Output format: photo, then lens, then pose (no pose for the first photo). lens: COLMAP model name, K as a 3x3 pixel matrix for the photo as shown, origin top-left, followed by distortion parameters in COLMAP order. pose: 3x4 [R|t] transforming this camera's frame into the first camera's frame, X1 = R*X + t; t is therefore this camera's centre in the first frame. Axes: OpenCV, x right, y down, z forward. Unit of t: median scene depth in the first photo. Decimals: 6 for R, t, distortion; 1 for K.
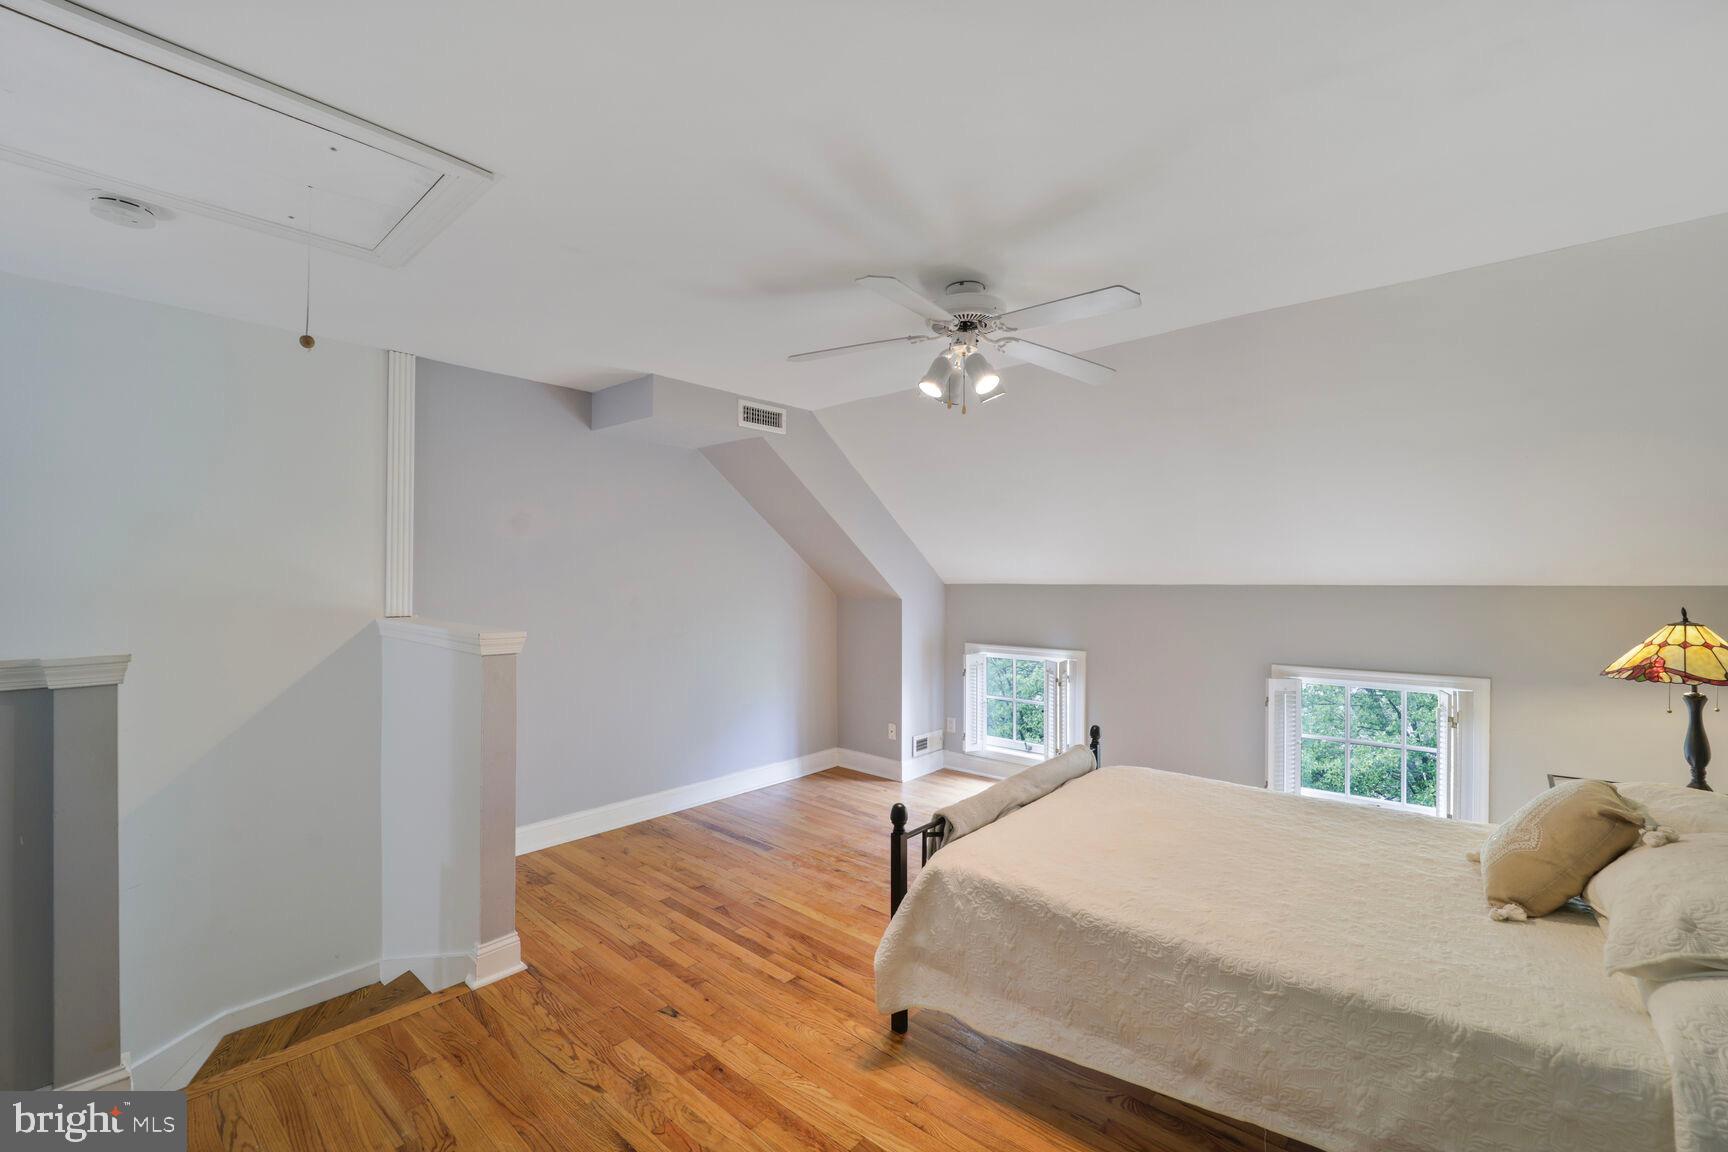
lens RADIAL K [[702.6, 0, 854.0], [0, 702.6, 587.2], [0, 0, 1]] dist [-0.019898, 0.000675]
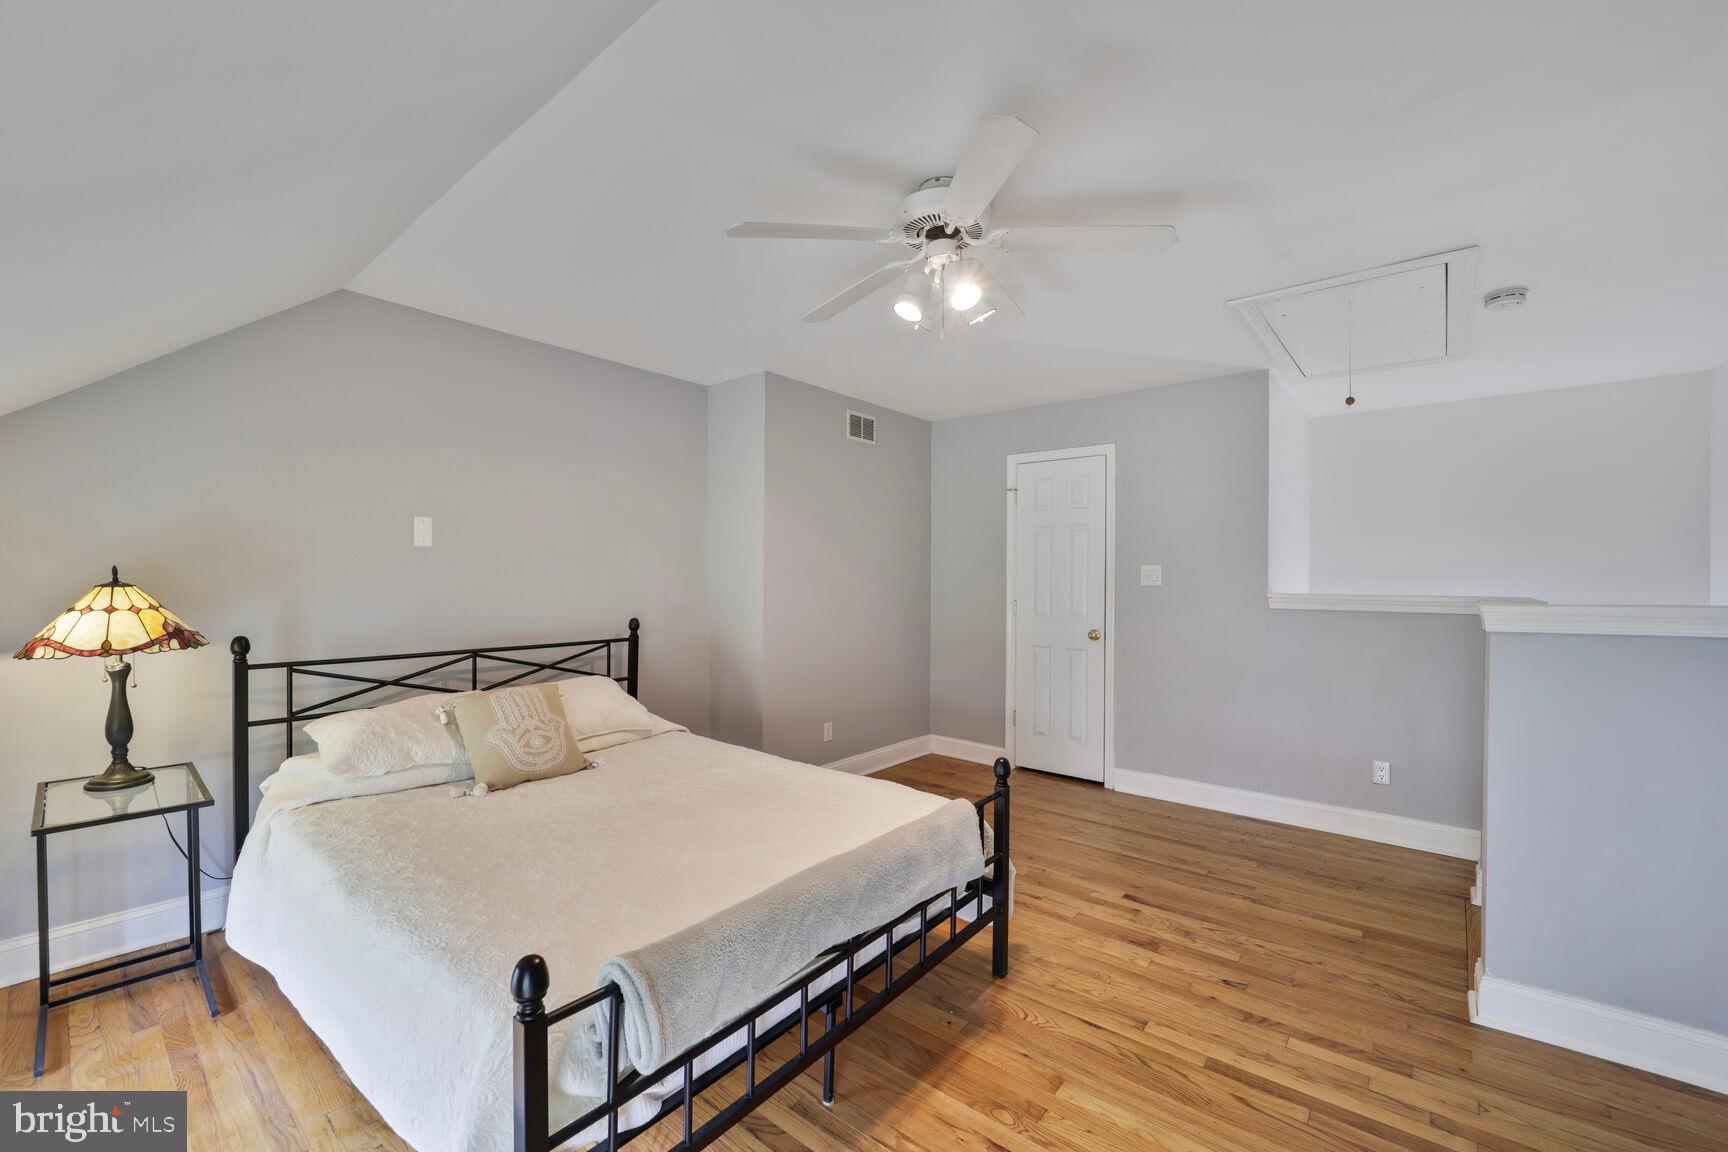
lens RADIAL K [[702.6, 0, 874.5], [0, 702.6, 572.5], [0, 0, 1]] dist [-0.019898, 0.000675]
pose [[-0.998158, -0.003708, -0.060553, 0.198754], [-0.003900, 0.999988, 0.003049, 0.021375], [0.060540, 0.003279, -0.998160, 1.292754]]
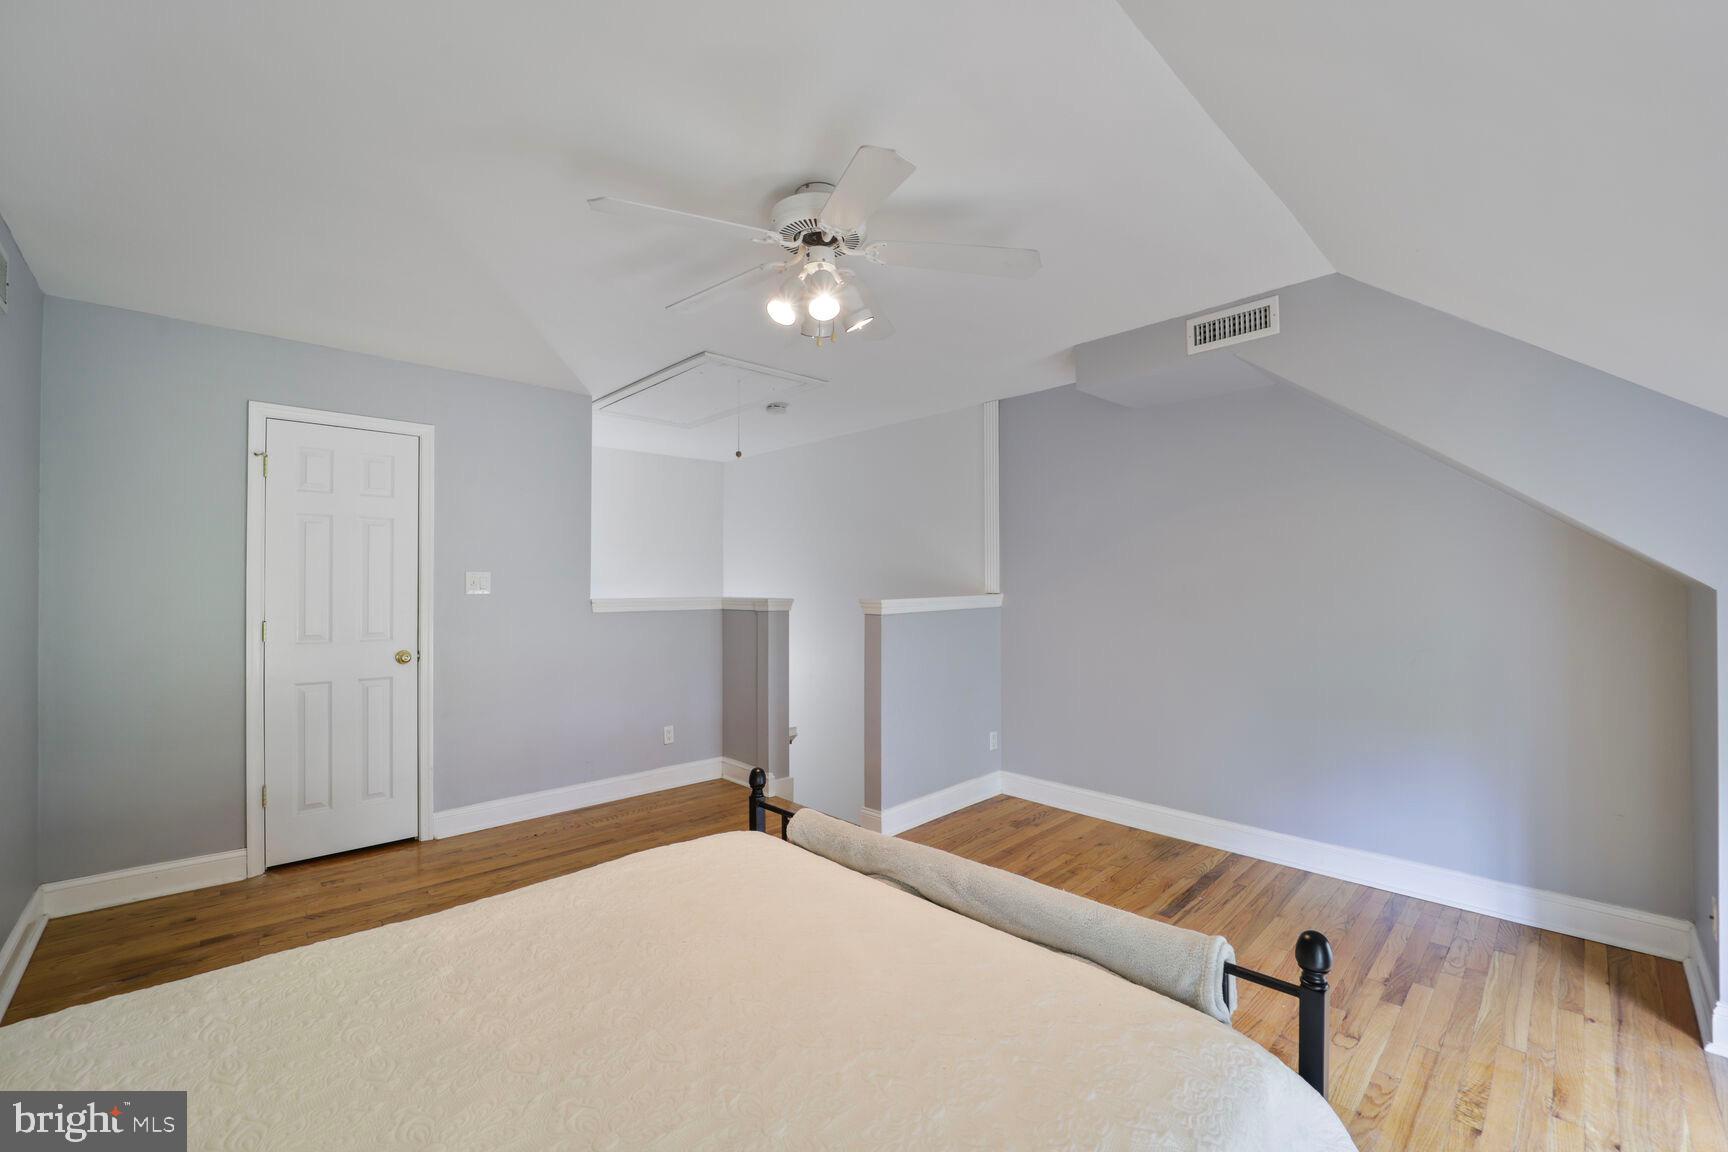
lens RADIAL K [[702.6, 0, 858.7], [0, 702.6, 570.4], [0, 0, 1]] dist [-0.019898, 0.000675]
pose [[-0.067484, -0.016127, -0.997590, 0.693690], [-0.006115, 0.999857, -0.015750, 0.022375], [0.997702, 0.005038, -0.067573, 0.776857]]
